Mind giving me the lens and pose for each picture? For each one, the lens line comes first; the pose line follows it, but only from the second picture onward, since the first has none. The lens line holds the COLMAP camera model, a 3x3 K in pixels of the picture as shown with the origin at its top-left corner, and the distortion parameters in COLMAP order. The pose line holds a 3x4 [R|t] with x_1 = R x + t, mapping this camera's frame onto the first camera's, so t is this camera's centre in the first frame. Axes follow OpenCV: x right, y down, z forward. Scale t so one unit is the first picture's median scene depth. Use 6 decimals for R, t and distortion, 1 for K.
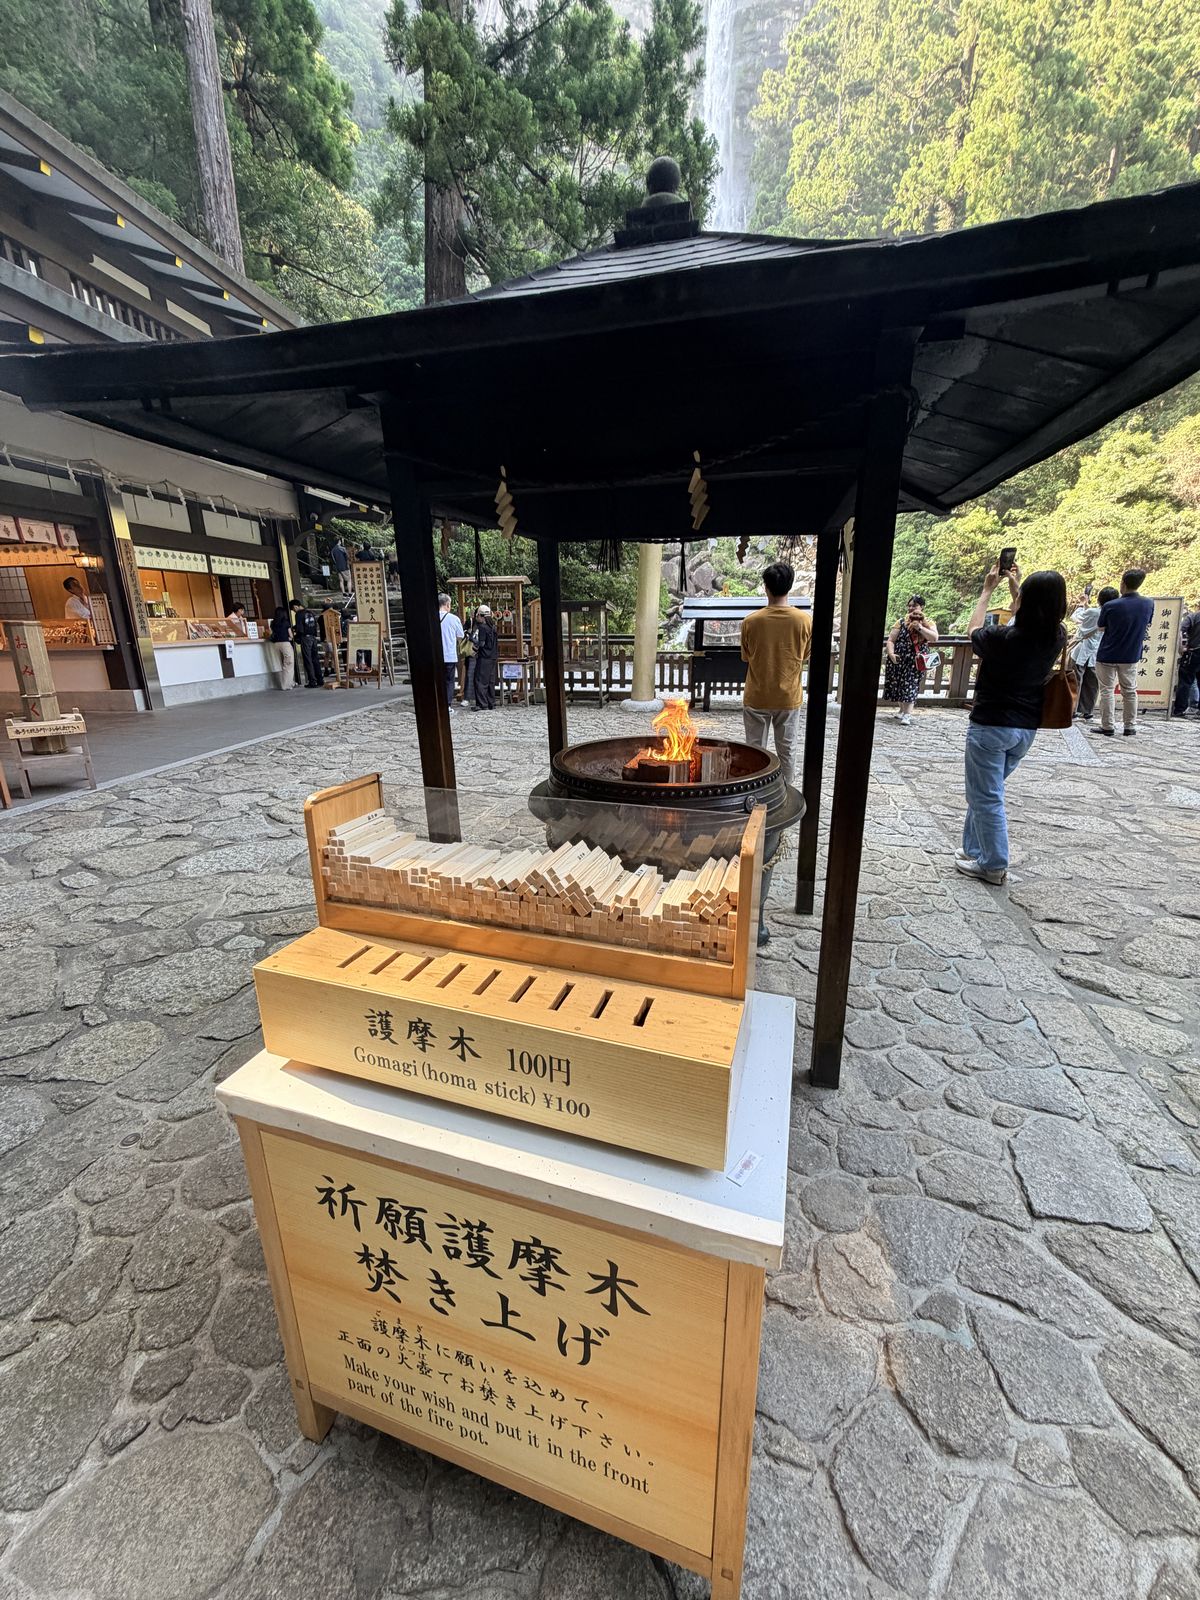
lens RADIAL K [[636.9, 0, 599.3], [0, 636.9, 798.6], [0, 0, 1]] dist [0.000421, 0.000185]
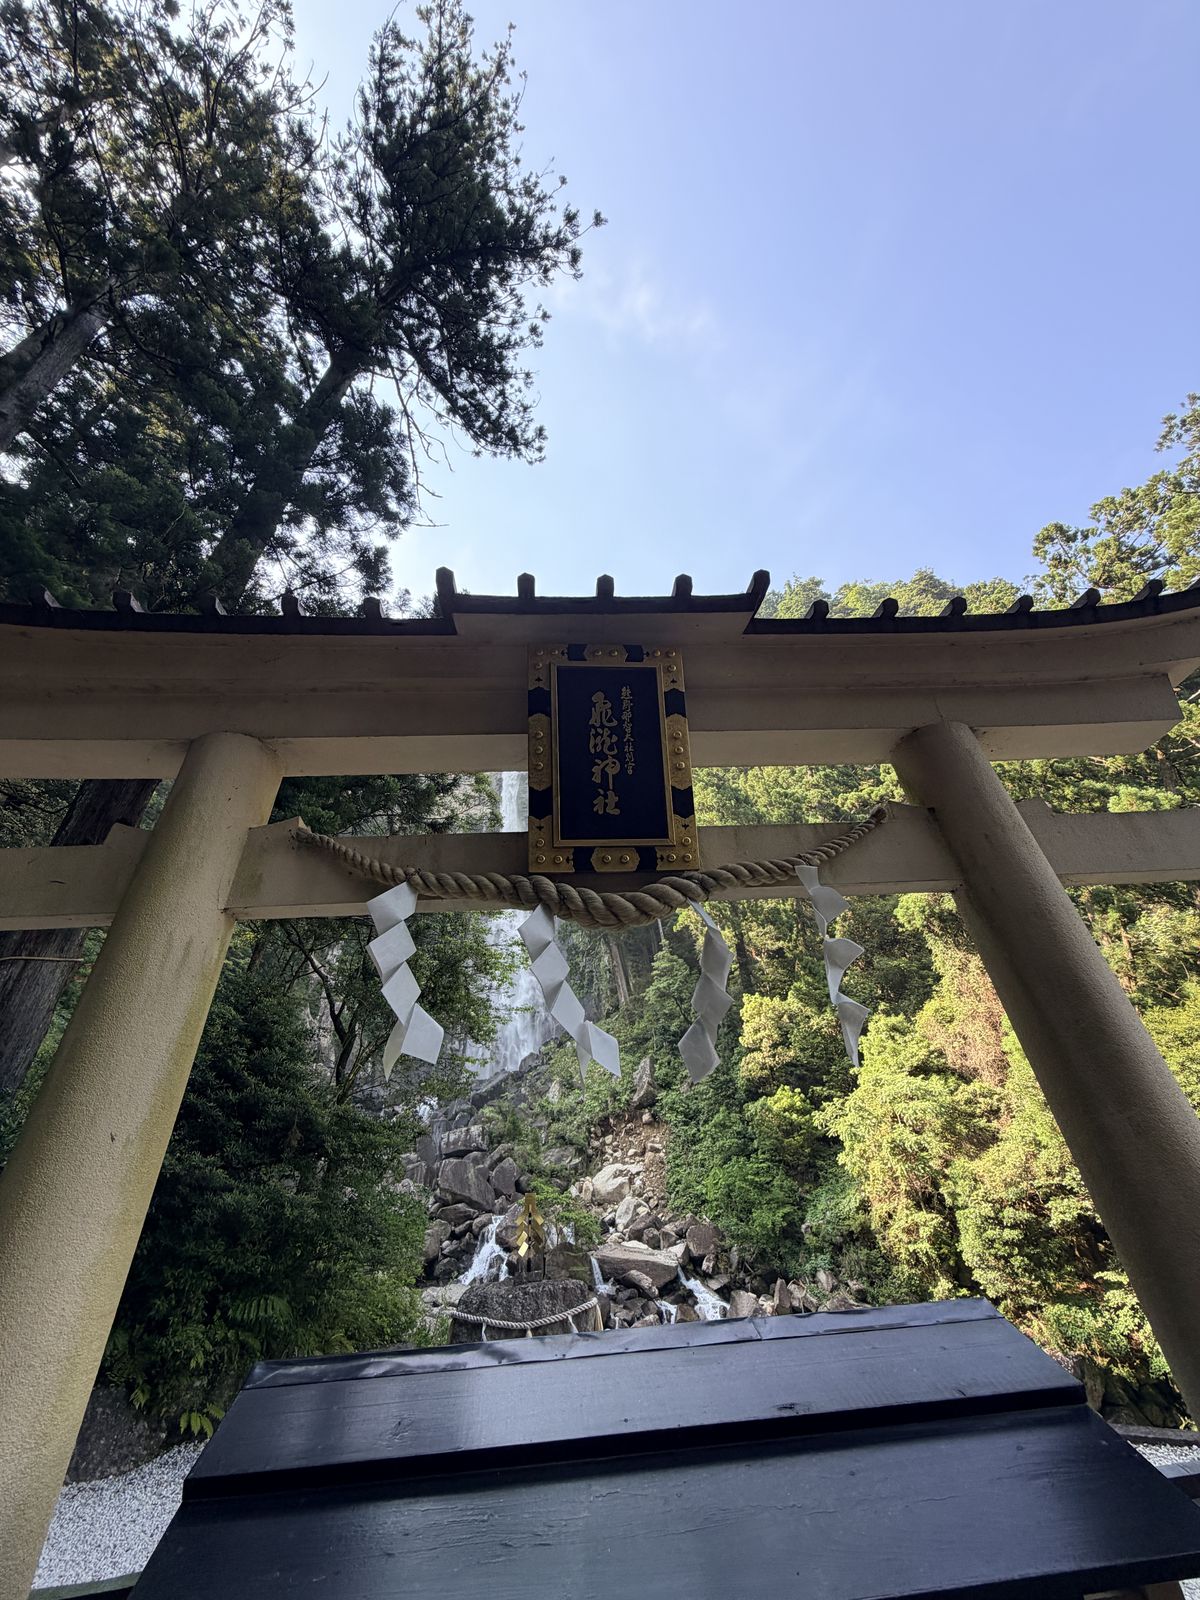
lens RADIAL K [[636.9, 0, 601.2], [0, 636.9, 799.7], [0, 0, 1]] dist [0.000421, 0.000185]
pose [[0.960434, 0.102478, 0.258969, 0.259102], [0.131631, 0.652411, -0.746347, -0.449528], [-0.245438, 0.750905, 0.613108, 1.253756]]
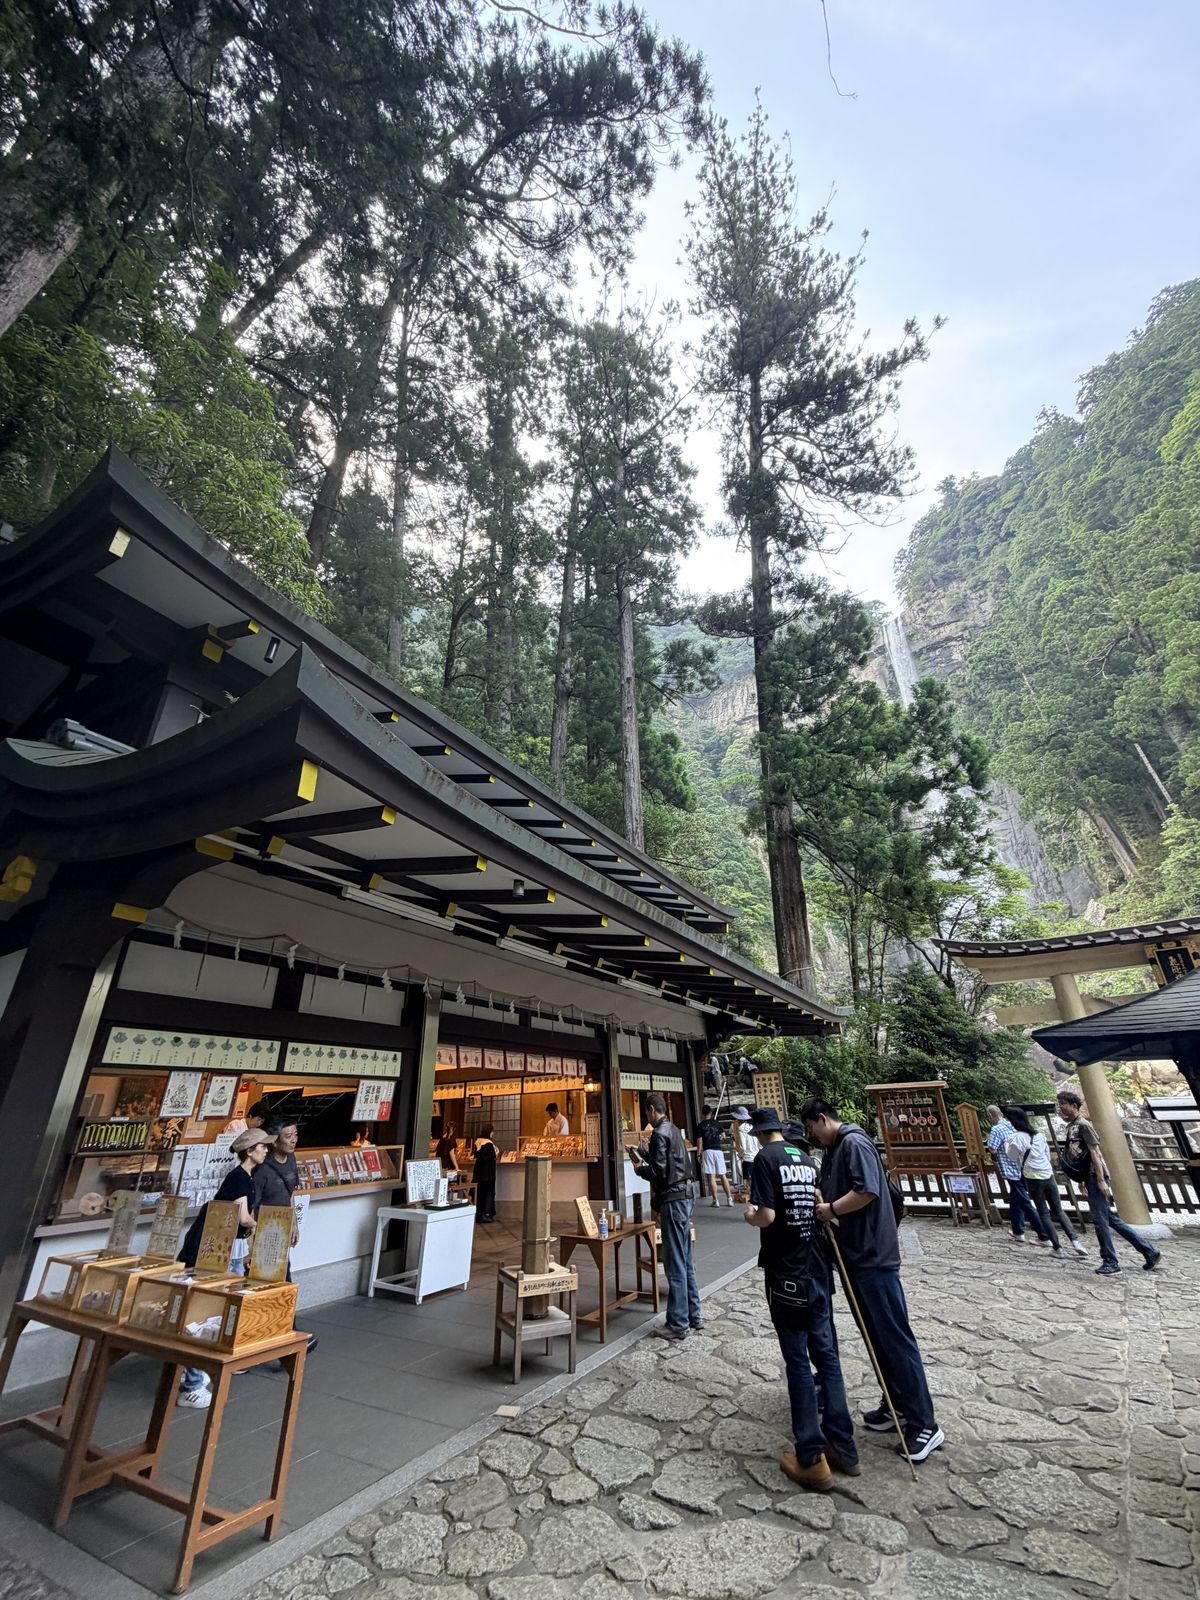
lens RADIAL K [[636.9, 0, 599.9], [0, 636.9, 799.1], [0, 0, 1]] dist [0.000421, 0.000185]
pose [[0.921109, -0.196937, -0.335819, -0.336145], [-0.080140, 0.748217, -0.658596, 0.072602], [0.380967, 0.633551, 0.673407, -0.383514]]
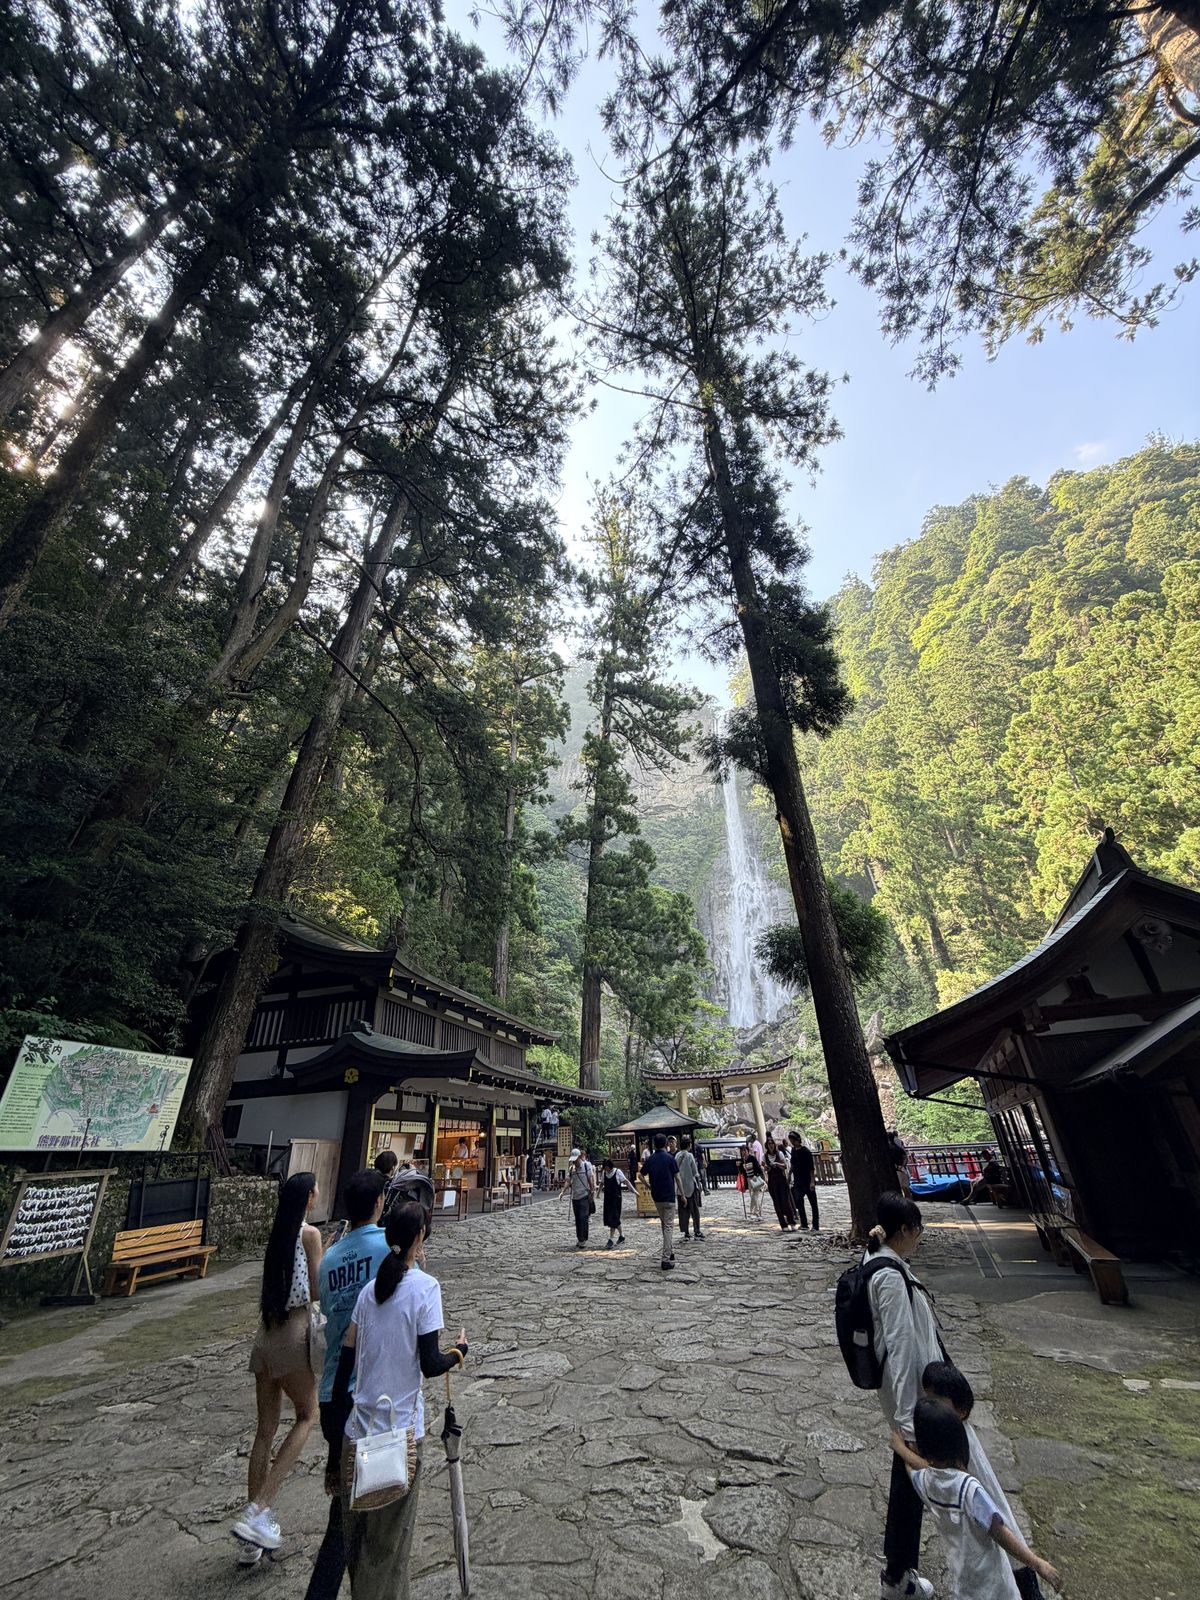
lens RADIAL K [[636.9, 0, 600.4], [0, 636.9, 805.3], [0, 0, 1]] dist [0.000421, 0.000185]
pose [[0.991851, -0.090709, -0.089458, 0.132895], [0.002326, 0.714955, -0.699166, 0.810018], [0.127379, 0.693261, 0.709340, -2.828635]]
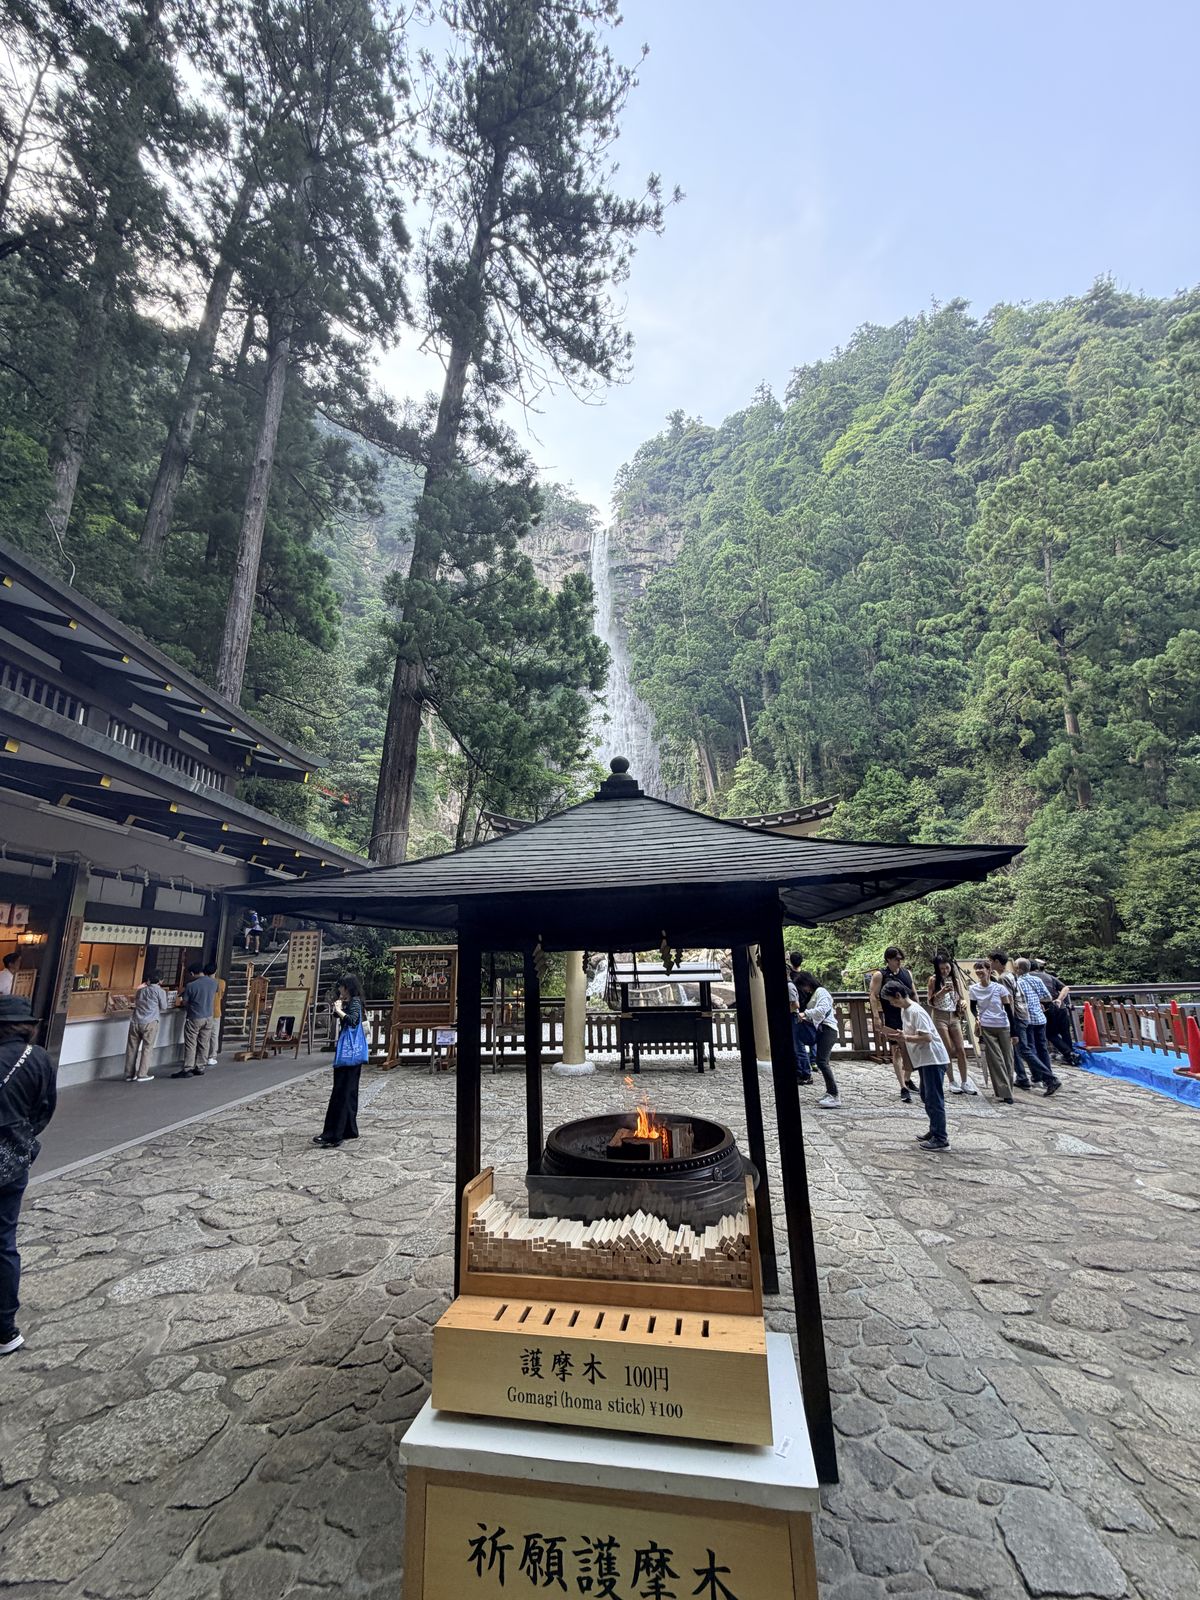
lens RADIAL K [[636.9, 0, 599.1], [0, 636.9, 799.1], [0, 0, 1]] dist [0.000421, 0.000185]
pose [[0.990729, 0.019686, 0.134419, -0.062625], [0.051383, 0.861643, -0.504907, -0.002980], [-0.125761, 0.507132, 0.852643, -0.145537]]
